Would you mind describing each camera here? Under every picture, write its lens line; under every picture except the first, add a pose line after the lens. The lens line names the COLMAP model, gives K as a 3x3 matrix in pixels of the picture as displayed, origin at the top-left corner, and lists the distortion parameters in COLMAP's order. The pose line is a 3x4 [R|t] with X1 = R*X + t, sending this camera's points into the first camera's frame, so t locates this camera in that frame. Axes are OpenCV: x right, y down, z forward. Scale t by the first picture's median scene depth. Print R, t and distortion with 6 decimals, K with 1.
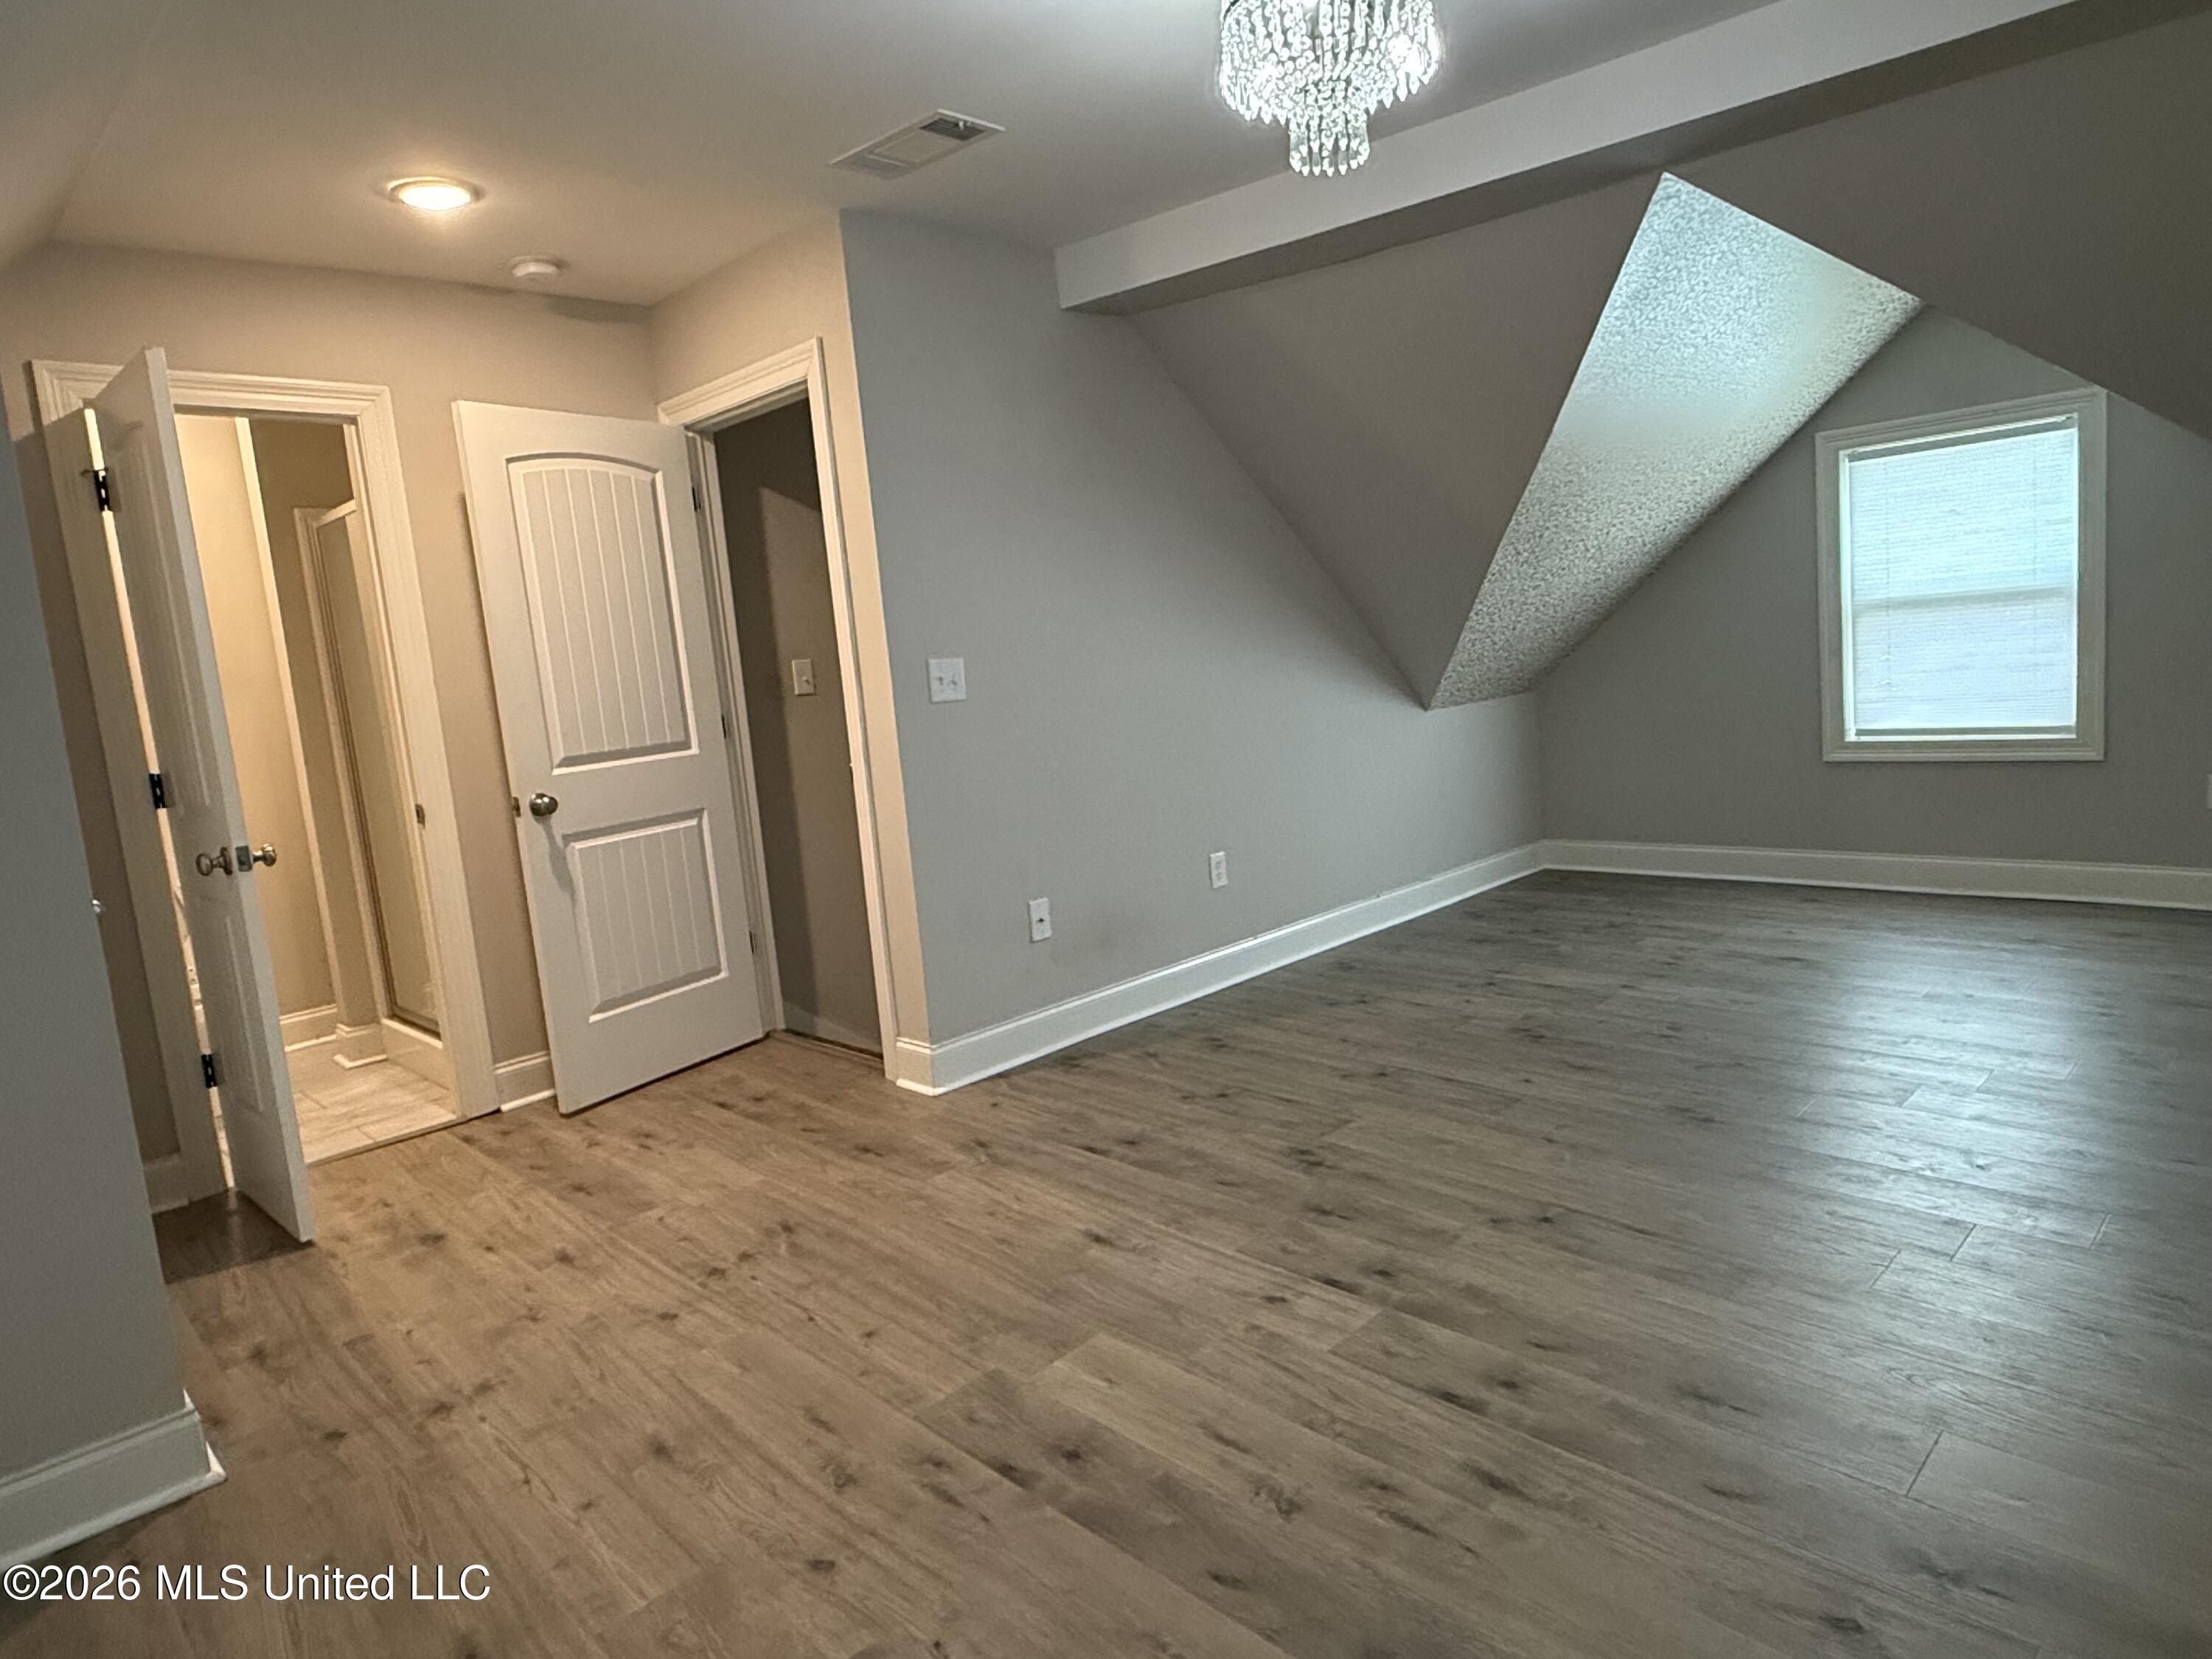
lens RADIAL K [[1305.7, 0, 1106.0], [0, 1305.7, 829.5], [0, 0, 1]] dist [0.026629, 0.000792]
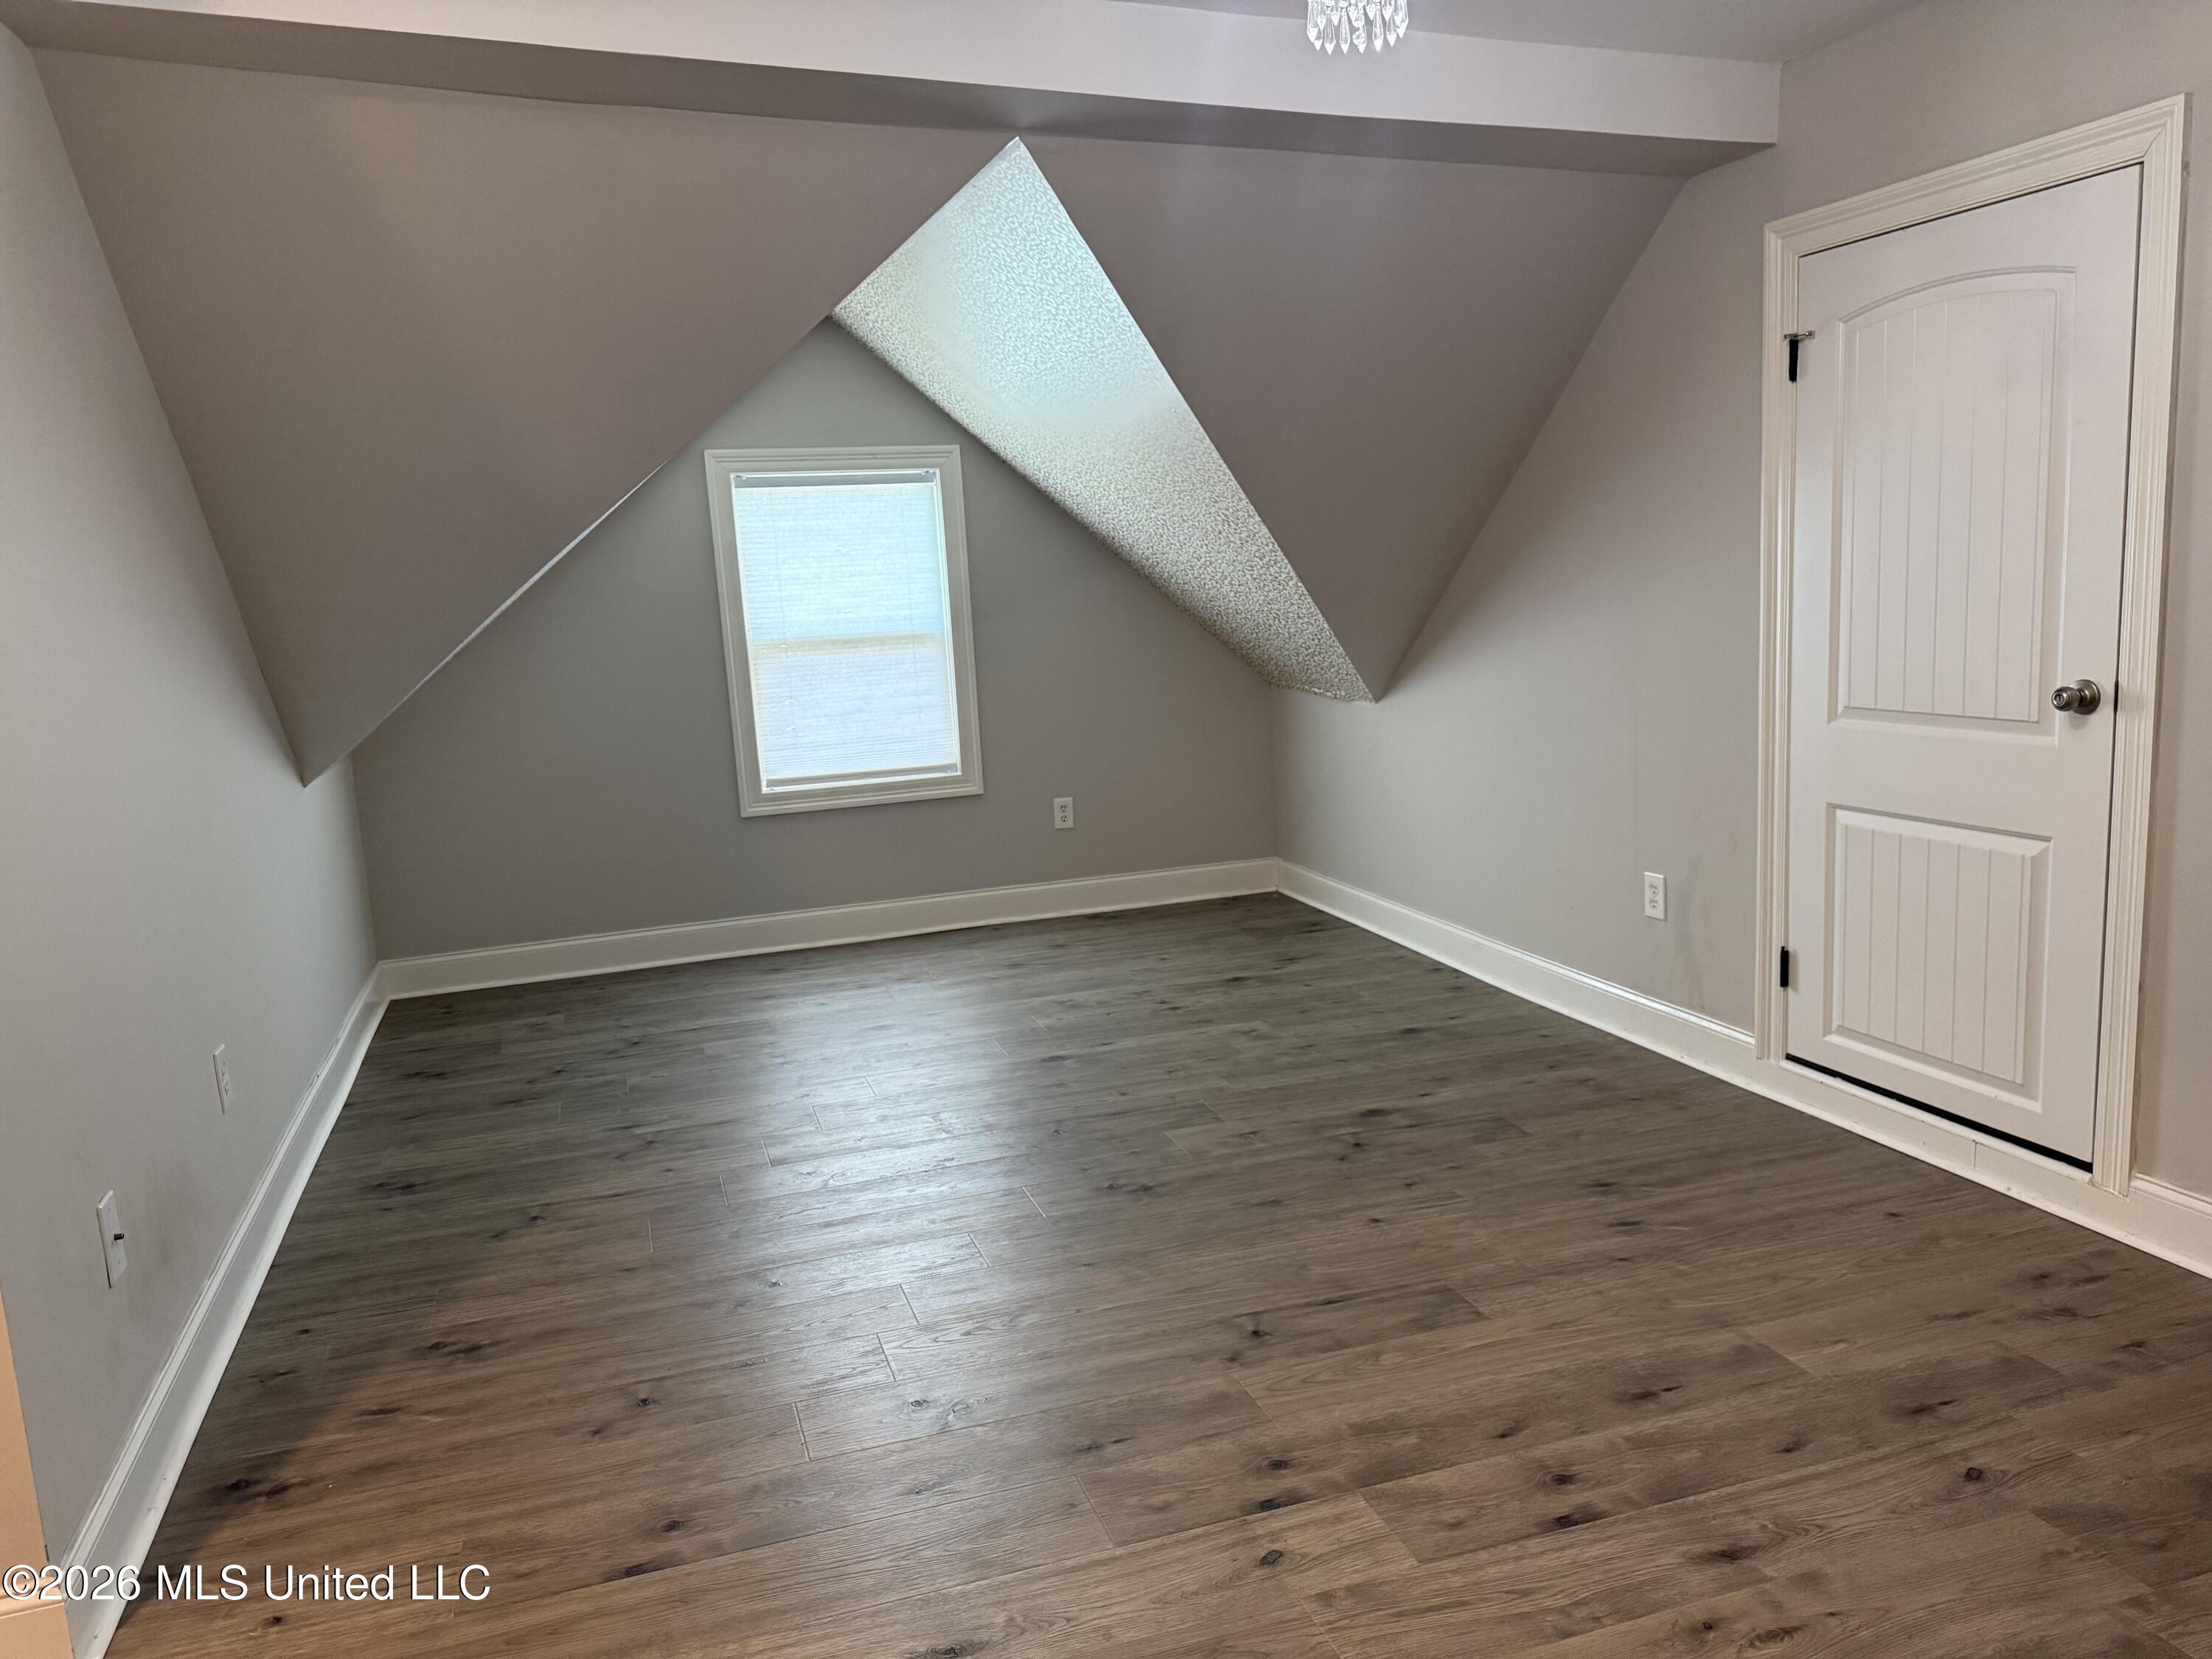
lens RADIAL K [[1581.3, 0, 1106.0], [0, 1581.3, 829.5], [0, 0, 1]] dist [0.026391, -0.026240]
pose [[0.447089, -0.080818, 0.890831, -0.491575], [0.137926, 0.990228, 0.020614, -0.051687], [-0.883792, 0.113653, 0.453867, 0.476772]]
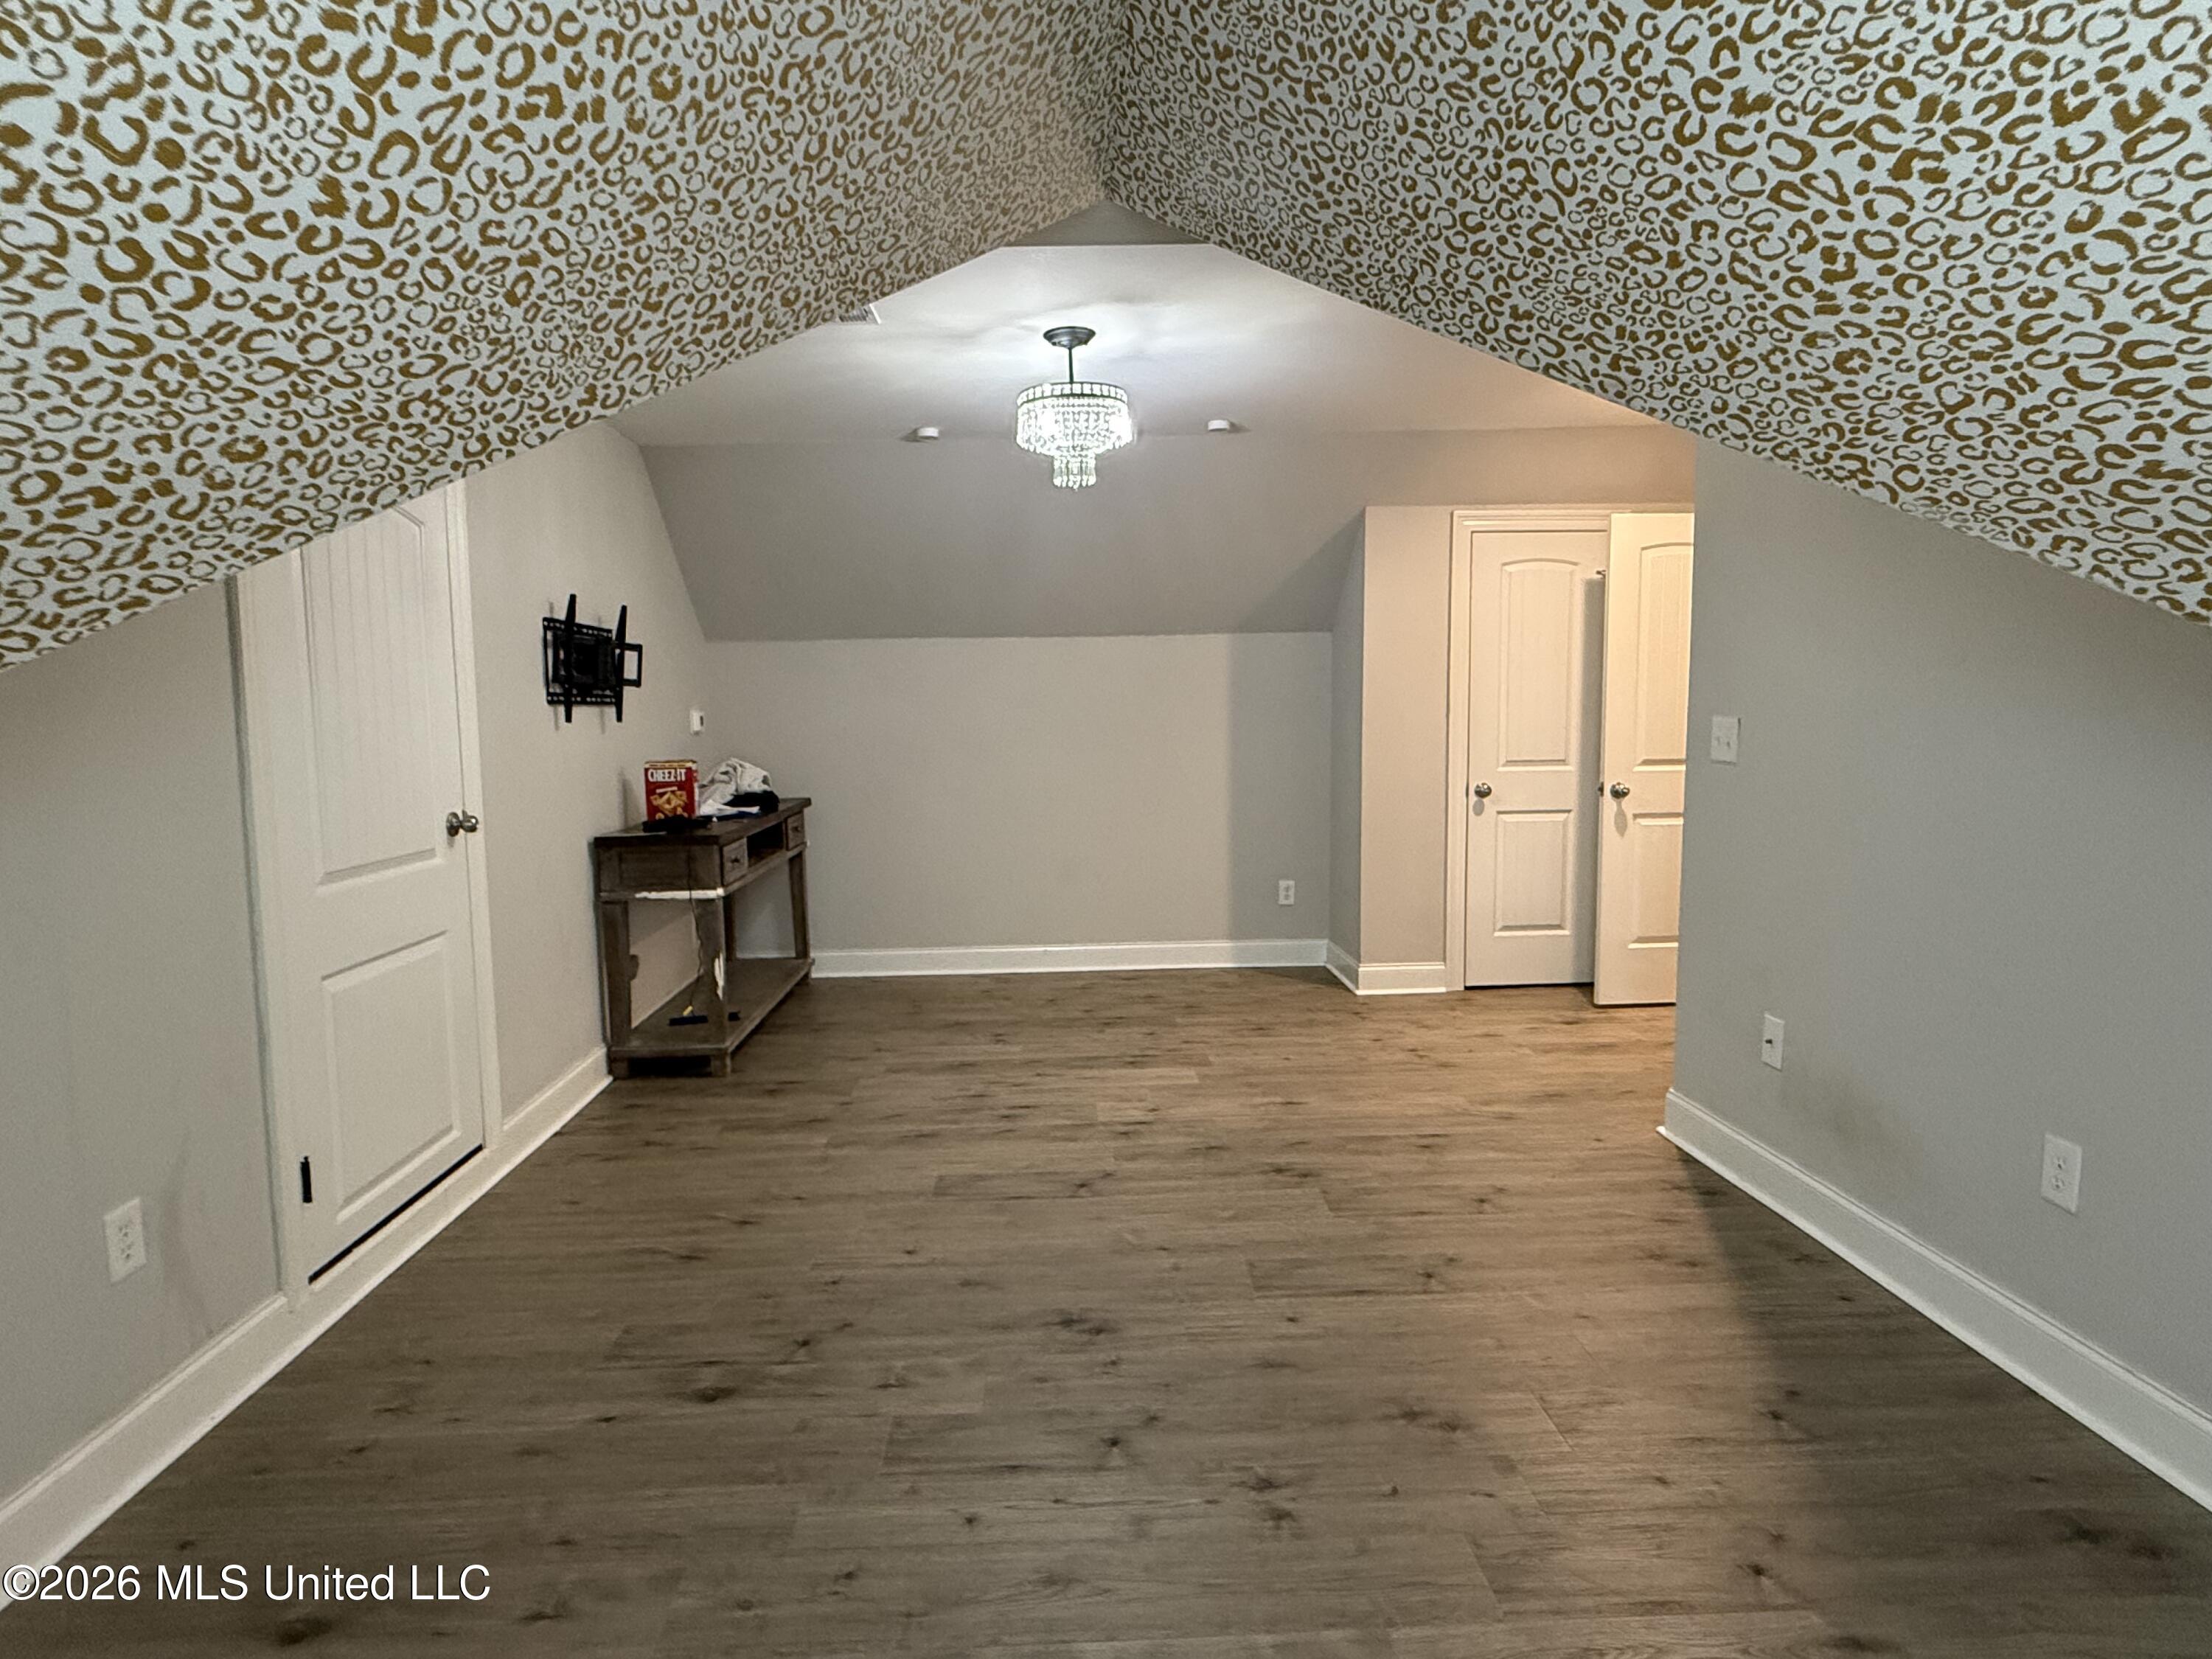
lens RADIAL K [[1199.2, 0, 1106.0], [0, 1199.2, 829.5], [0, 0, 1]] dist [-0.001691, -0.000636]
pose [[-0.670101, 0.165757, -0.723525, 0.928759], [-0.033326, 0.967046, 0.252412, -0.290905], [0.741521, 0.193254, -0.642494, 1.411987]]
